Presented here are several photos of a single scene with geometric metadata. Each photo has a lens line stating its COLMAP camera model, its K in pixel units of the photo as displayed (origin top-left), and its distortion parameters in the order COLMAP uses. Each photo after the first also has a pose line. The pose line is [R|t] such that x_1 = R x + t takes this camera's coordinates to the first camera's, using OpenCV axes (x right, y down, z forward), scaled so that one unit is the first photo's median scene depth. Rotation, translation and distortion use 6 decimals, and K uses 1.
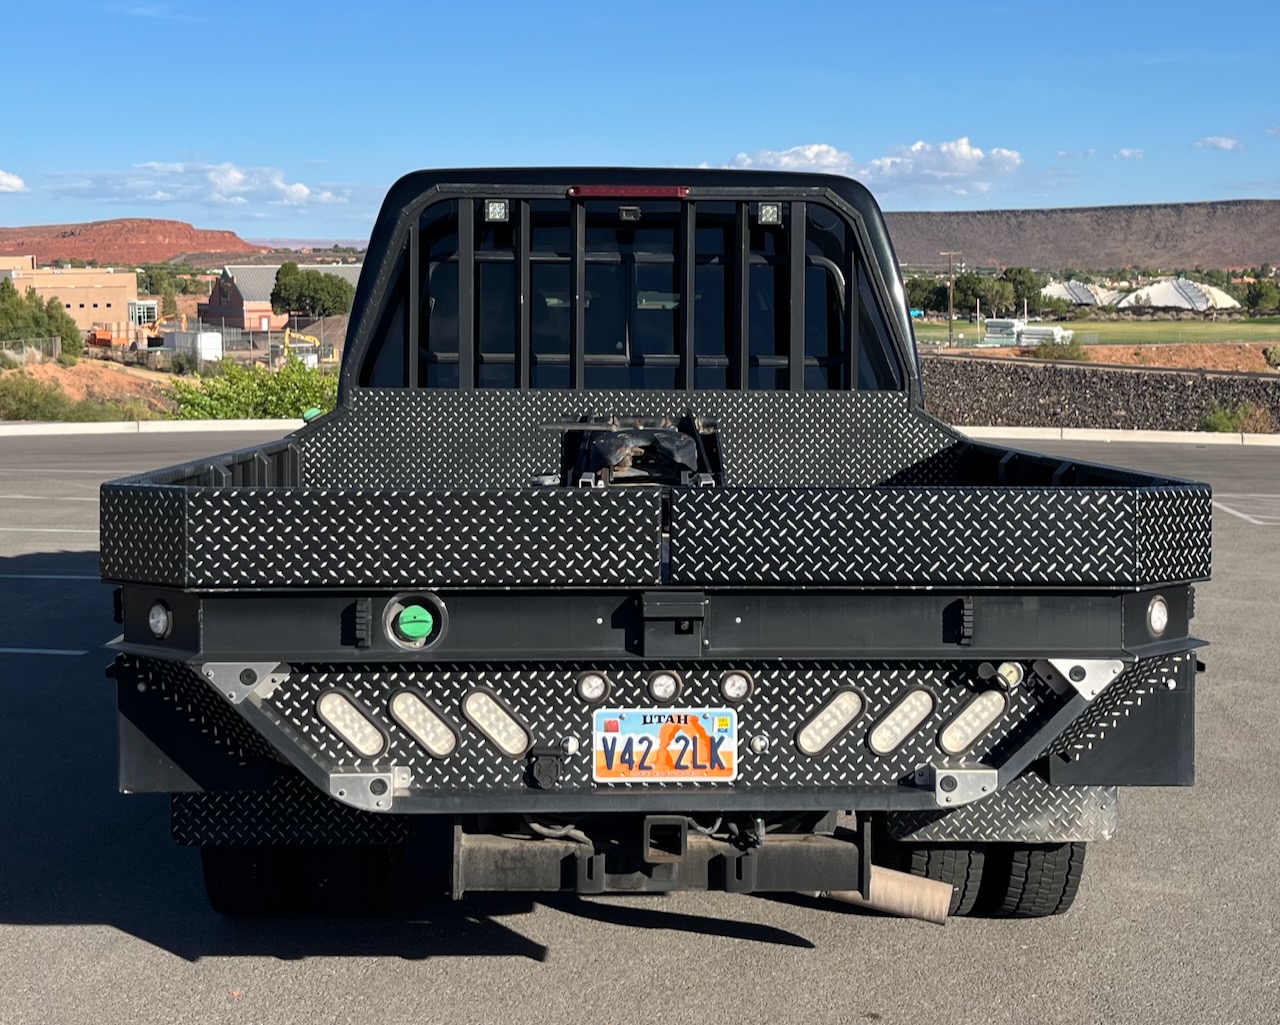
lens RADIAL K [[2024.5, 0, 691.0], [0, 2024.5, 423.0], [0, 0, 1]] dist [0.114415, 0.000000]
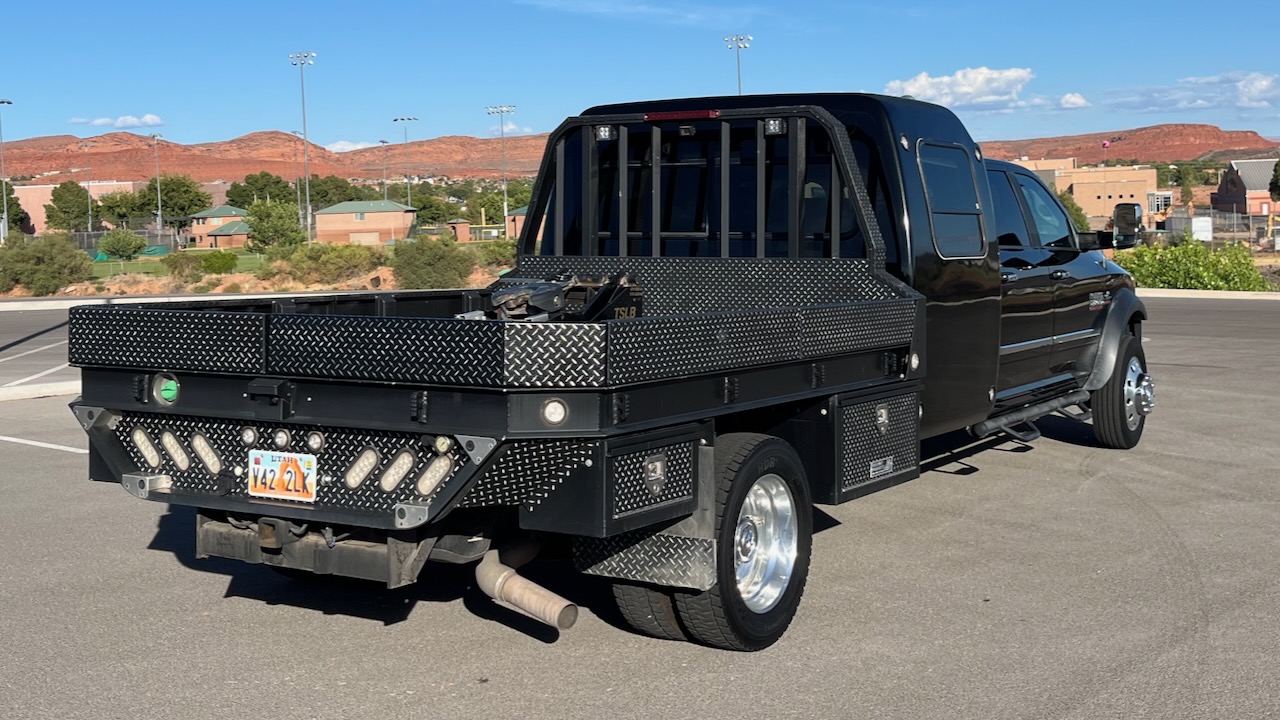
lens RADIAL K [[1647.5, 0, 608.5], [0, 1647.5, 247.7], [0, 0, 1]] dist [0.044113, 0.000000]
pose [[0.827798, 0.000272, -0.561026, 0.926648], [-0.015192, 0.999644, -0.021932, 0.004127], [0.560821, 0.026678, 0.827507, 0.063311]]
